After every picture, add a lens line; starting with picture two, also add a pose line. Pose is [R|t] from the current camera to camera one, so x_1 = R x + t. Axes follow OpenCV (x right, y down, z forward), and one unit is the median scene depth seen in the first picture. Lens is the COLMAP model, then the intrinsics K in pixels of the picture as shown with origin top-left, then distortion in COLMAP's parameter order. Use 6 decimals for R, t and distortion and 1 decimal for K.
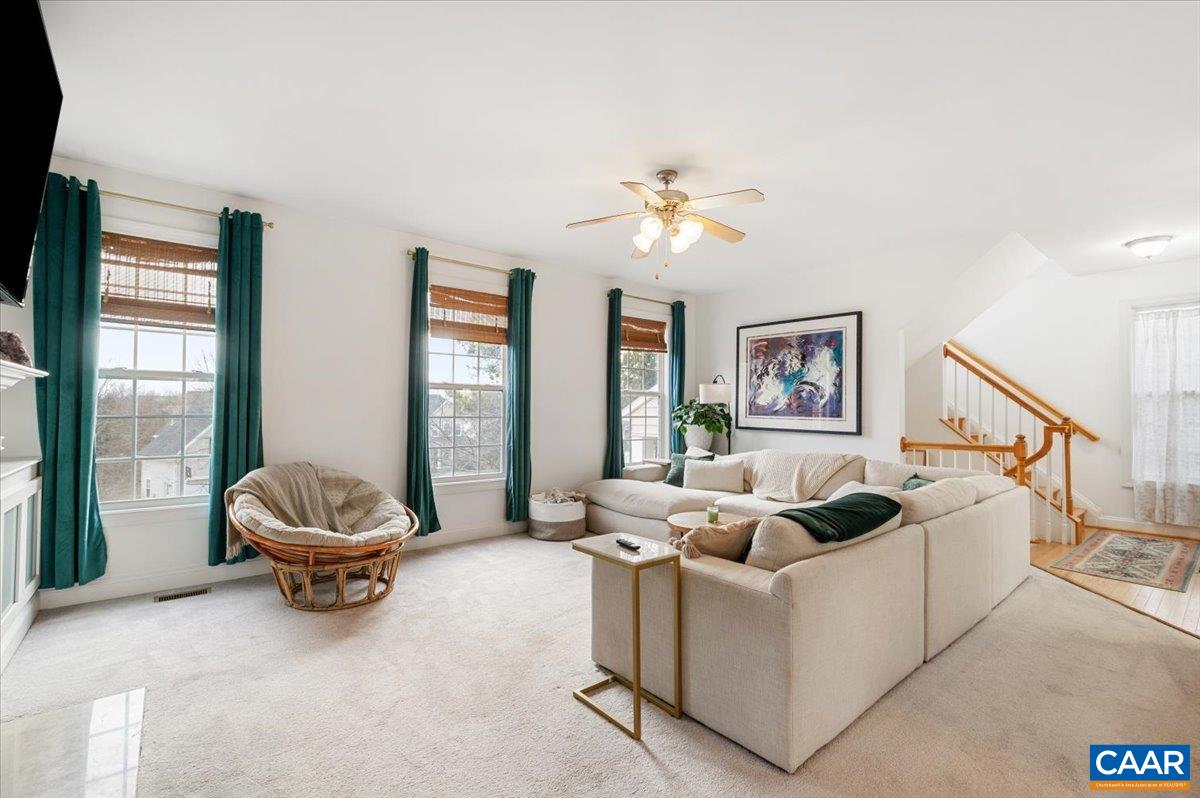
lens RADIAL K [[522.9, 0, 602.8], [0, 522.9, 400.9], [0, 0, 1]] dist [0.000204, 0.000667]
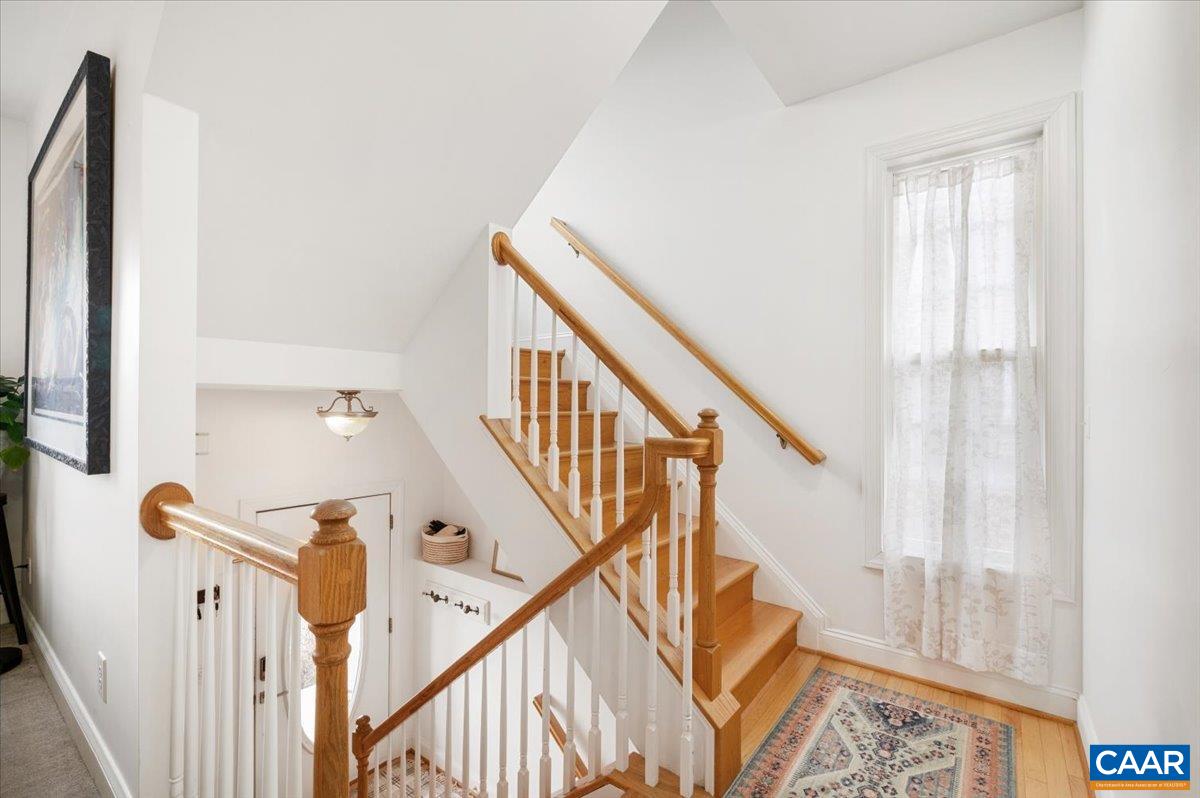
lens RADIAL K [[522.9, 0, 595.9], [0, 522.9, 404.4], [0, 0, 1]] dist [0.000204, 0.000667]
pose [[0.975708, -0.000707, 0.219076, 0.696960], [-0.003105, 0.999850, 0.017054, 0.019177], [-0.219055, -0.017320, 0.975559, 0.639860]]
